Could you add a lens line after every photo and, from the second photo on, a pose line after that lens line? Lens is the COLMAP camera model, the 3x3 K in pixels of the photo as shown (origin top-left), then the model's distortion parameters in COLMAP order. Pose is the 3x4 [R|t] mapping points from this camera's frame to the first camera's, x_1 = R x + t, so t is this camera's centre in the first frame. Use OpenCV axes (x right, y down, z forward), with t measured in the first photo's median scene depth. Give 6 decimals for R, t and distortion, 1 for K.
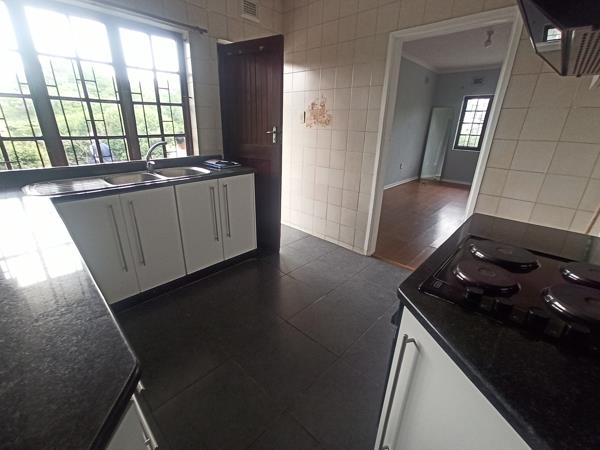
lens RADIAL K [[271.4, 0, 292.7], [0, 271.4, 222.0], [0, 0, 1]] dist [-0.001968, 0.000106]
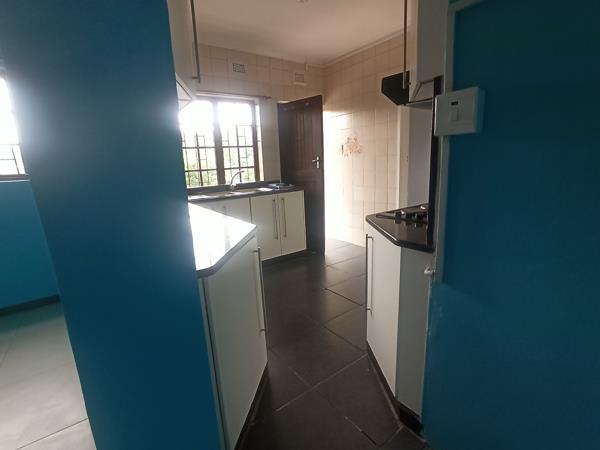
lens RADIAL K [[288.0, 0, 300.0], [0, 288.0, 225.0], [0, 0, 1]] dist [-0.038961, 0.000202]
pose [[0.986938, -0.030043, -0.158275, 0.059888], [0.009002, 0.991207, -0.132013, 0.173257], [0.160849, 0.128864, 0.978530, -0.367887]]
